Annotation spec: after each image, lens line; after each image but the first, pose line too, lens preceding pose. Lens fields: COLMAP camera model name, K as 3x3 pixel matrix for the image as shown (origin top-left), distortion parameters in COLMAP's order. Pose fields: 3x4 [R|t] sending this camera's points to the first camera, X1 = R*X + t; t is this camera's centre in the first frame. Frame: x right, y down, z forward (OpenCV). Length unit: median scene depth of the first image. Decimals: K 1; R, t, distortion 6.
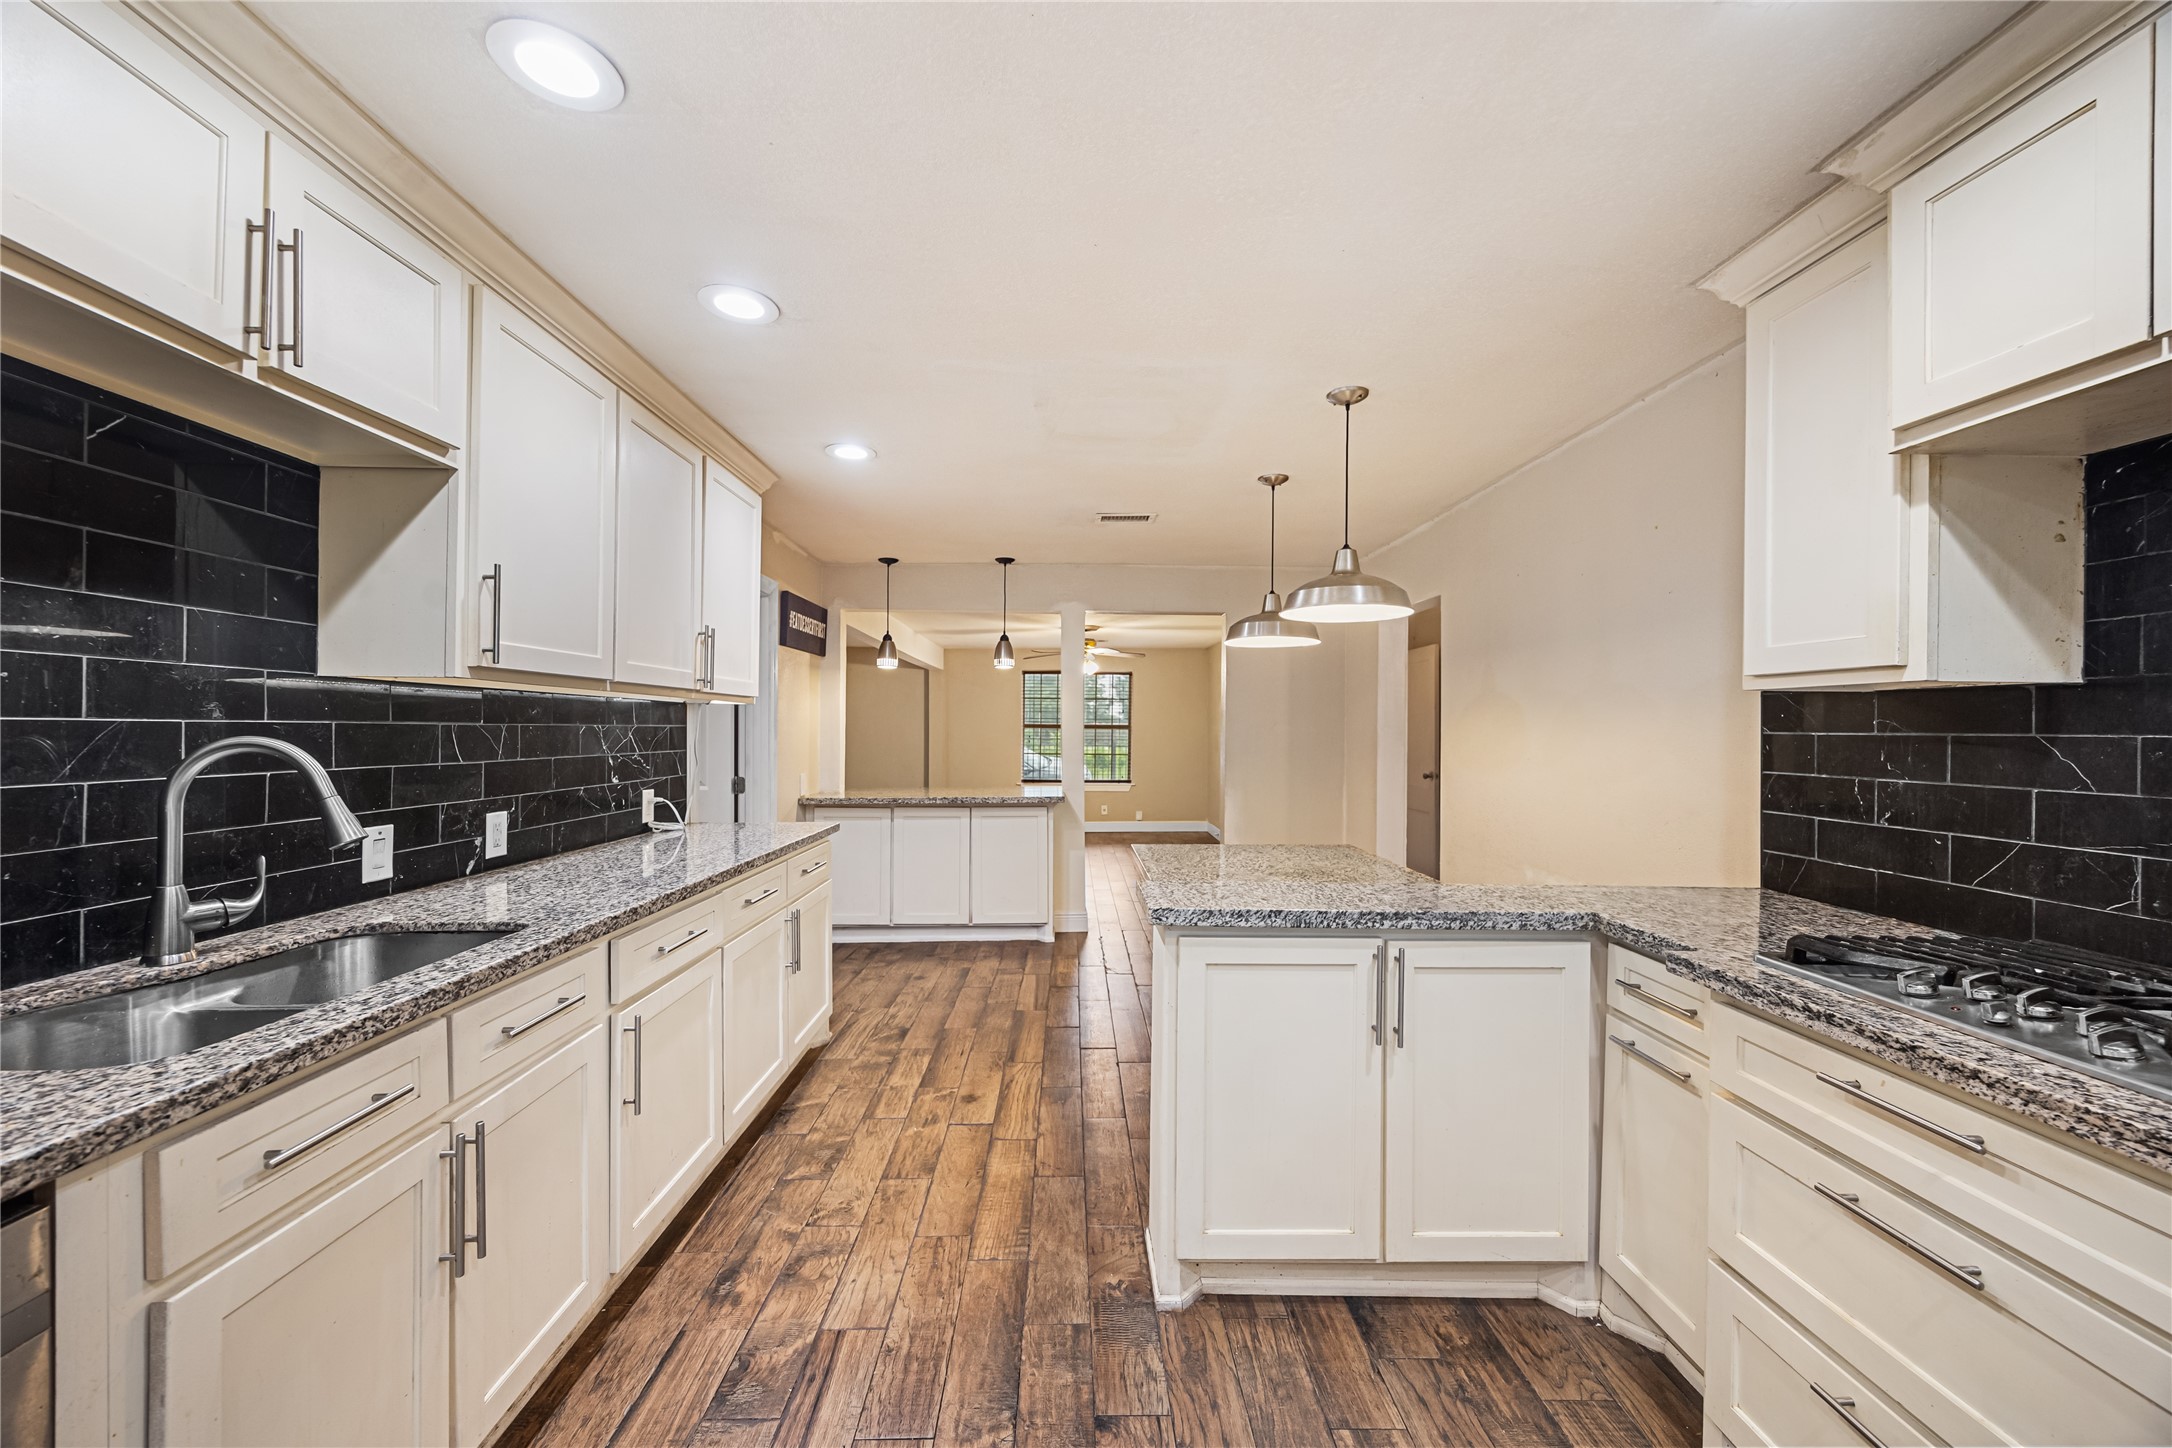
lens RADIAL K [[829.9, 0, 1086.8], [0, 829.9, 728.3], [0, 0, 1]] dist [0.003341, -0.000418]
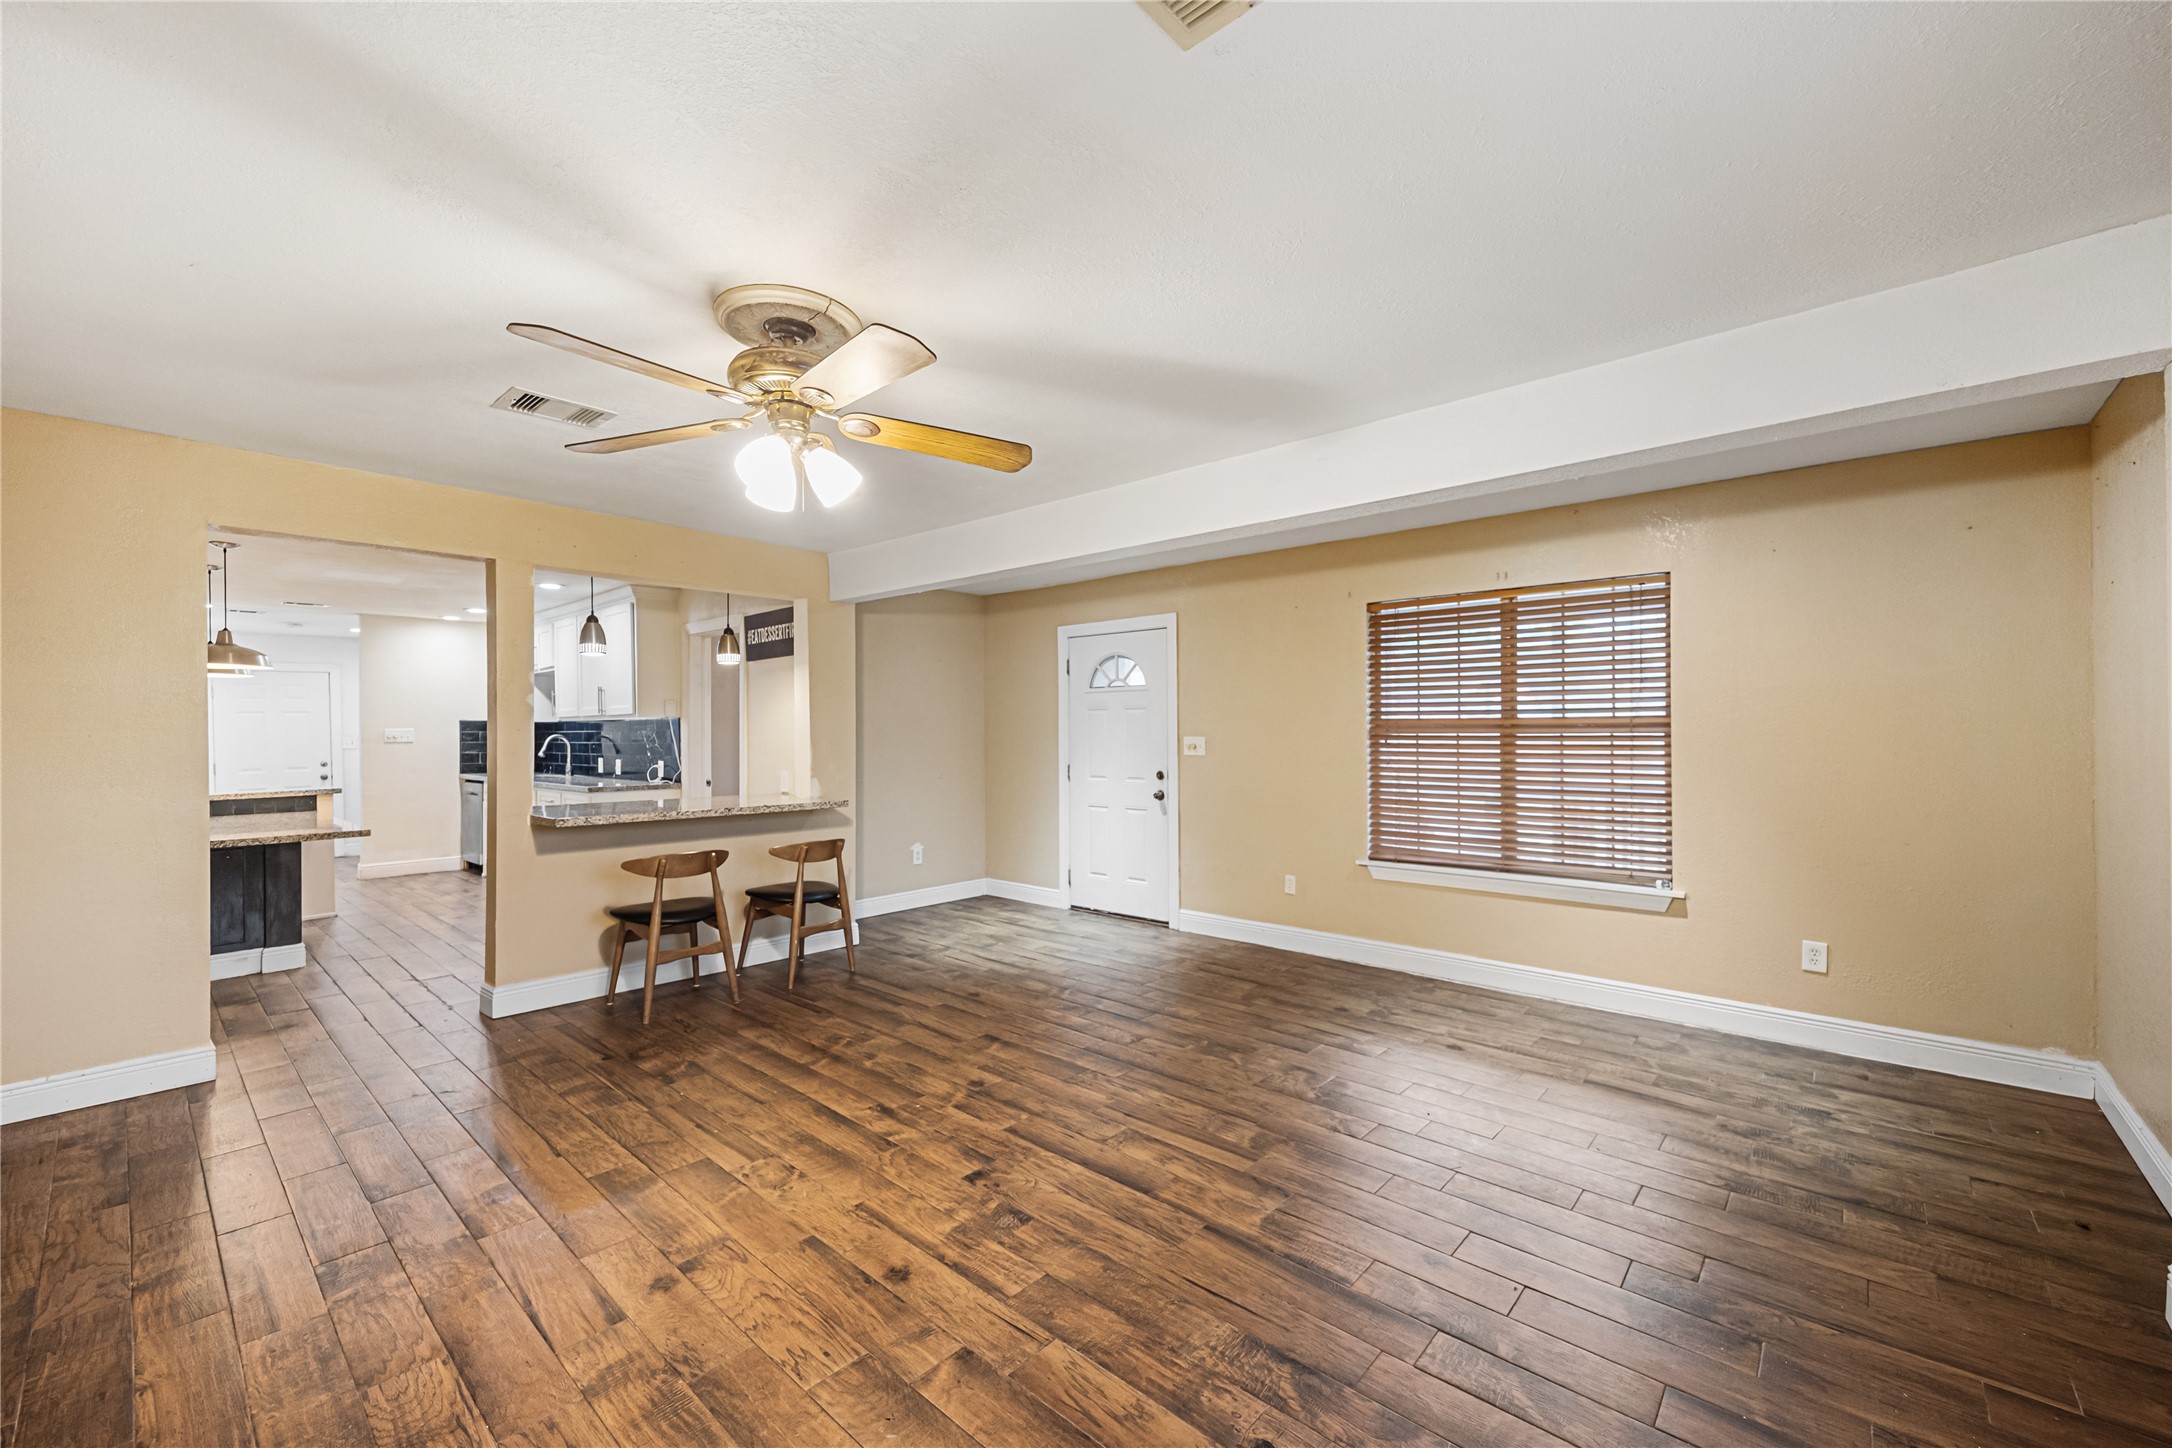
lens RADIAL K [[861.7, 0, 1075.8], [0, 861.7, 730.6], [0, 0, 1]] dist [0.001791, -0.000021]
pose [[-0.685125, -0.003361, -0.728418, 0.547271], [0.004904, 0.999945, -0.009226, 0.036954], [0.728409, -0.009894, -0.685071, 5.392861]]
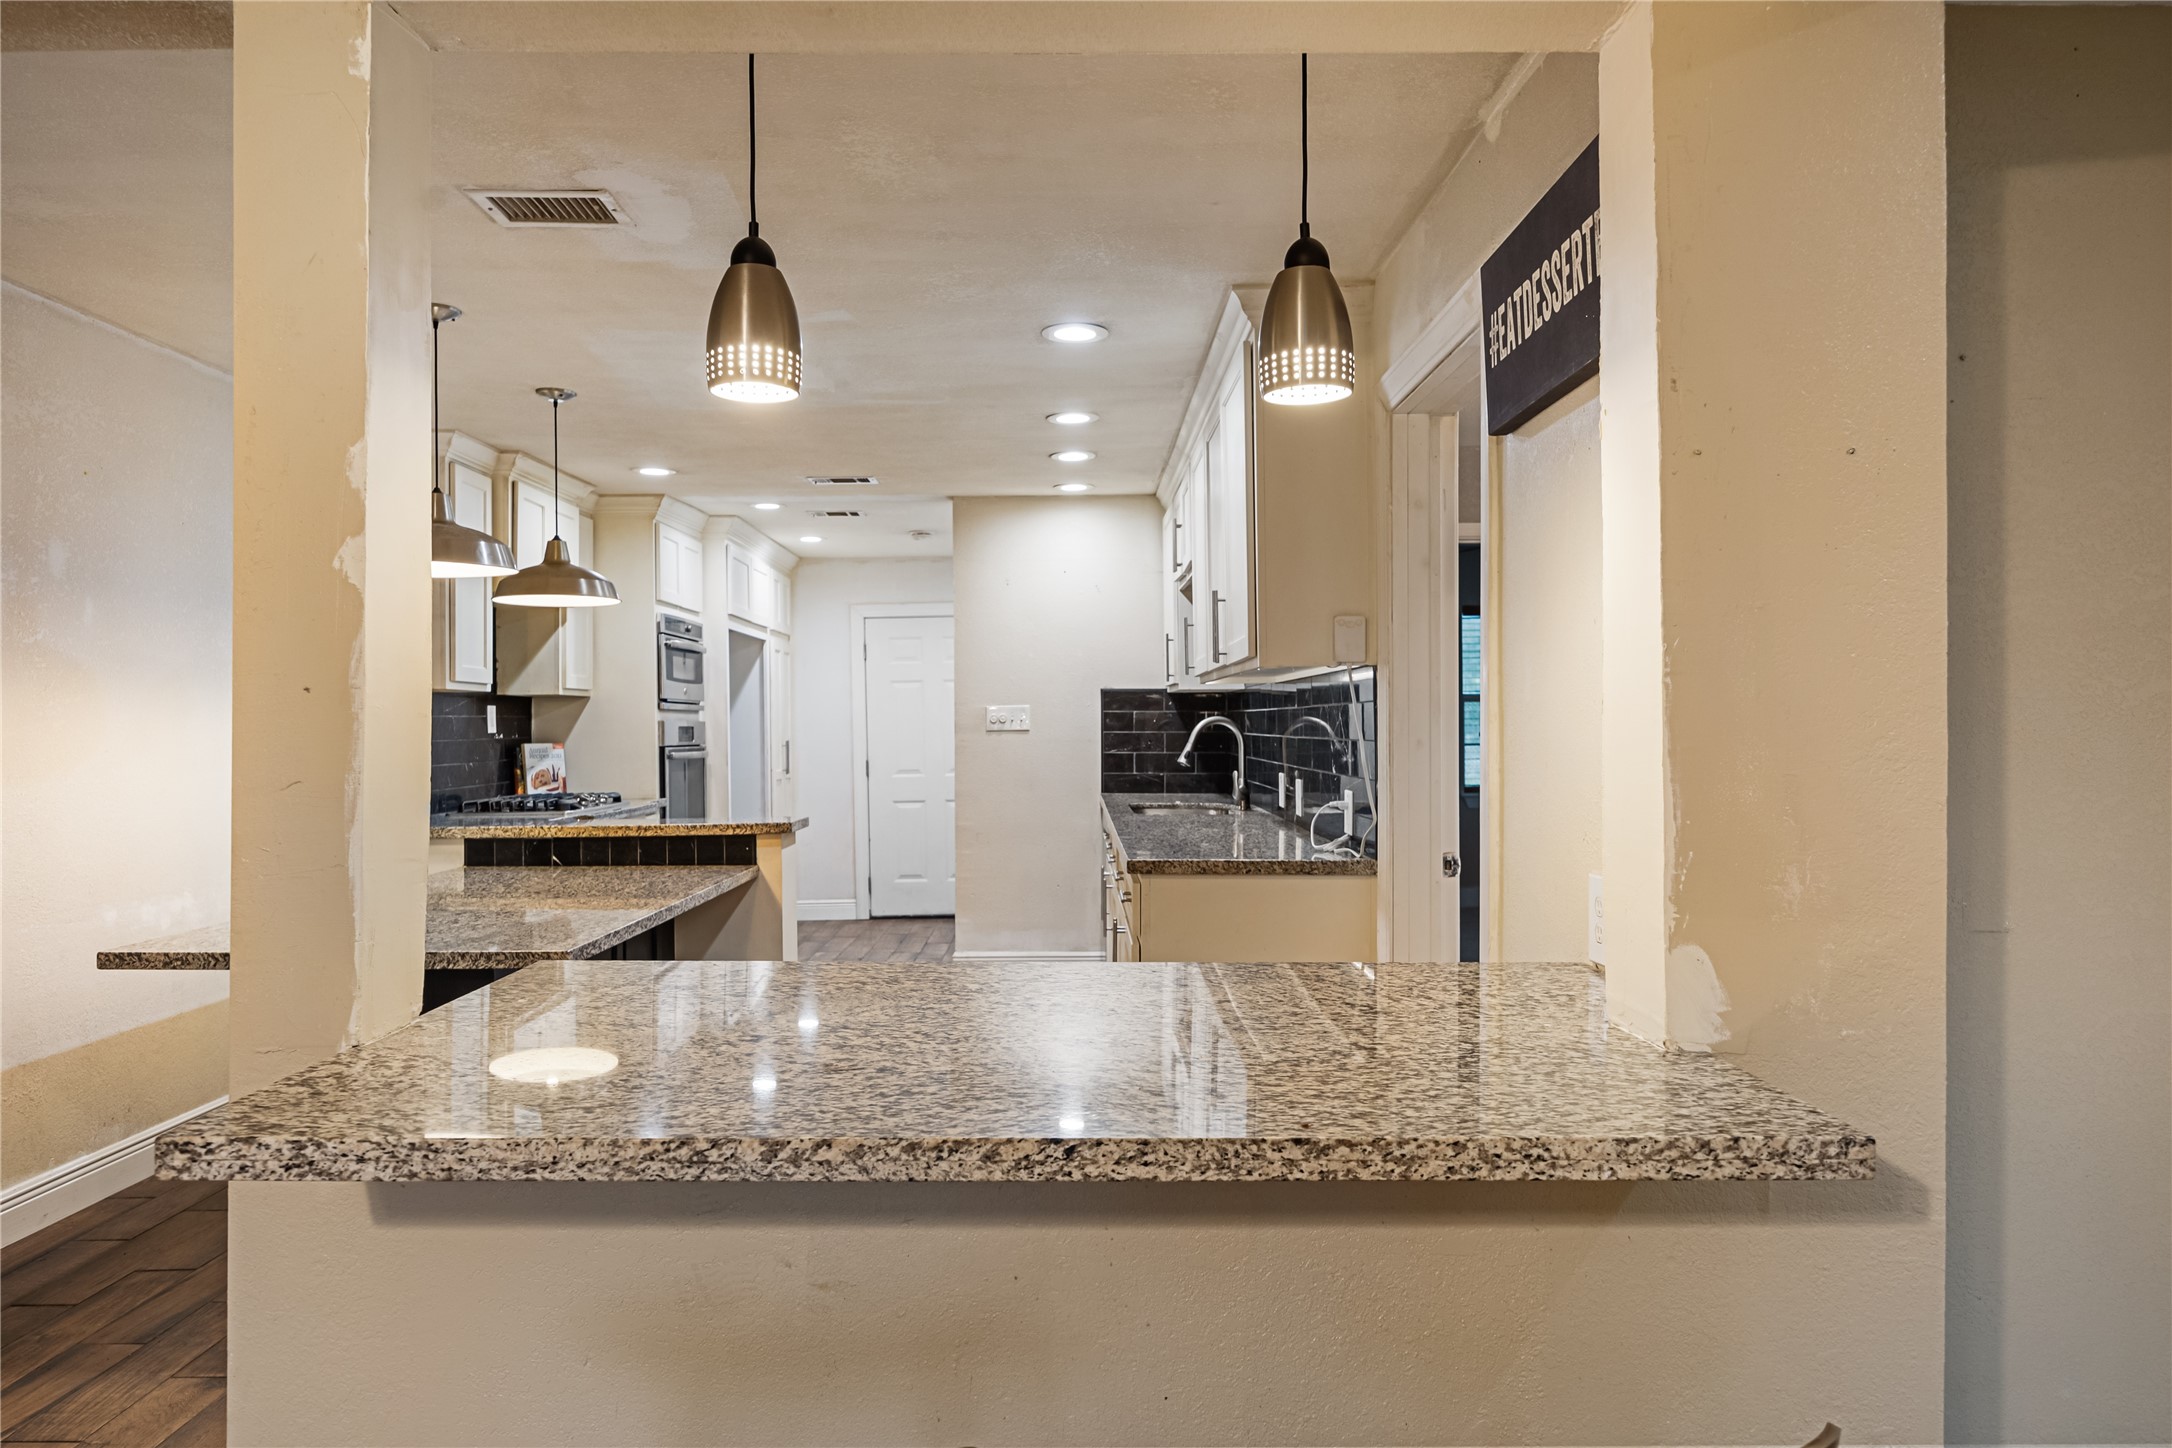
lens RADIAL K [[1398.3, 0, 1077.2], [0, 1398.3, 725.2], [0, 0, 1]] dist [0.000384, -0.000136]
pose [[-0.999770, -0.002470, 0.021313, -0.521913], [-0.002503, 0.999996, -0.001538, 0.029432], [-0.021309, -0.001591, -0.999772, 3.748983]]
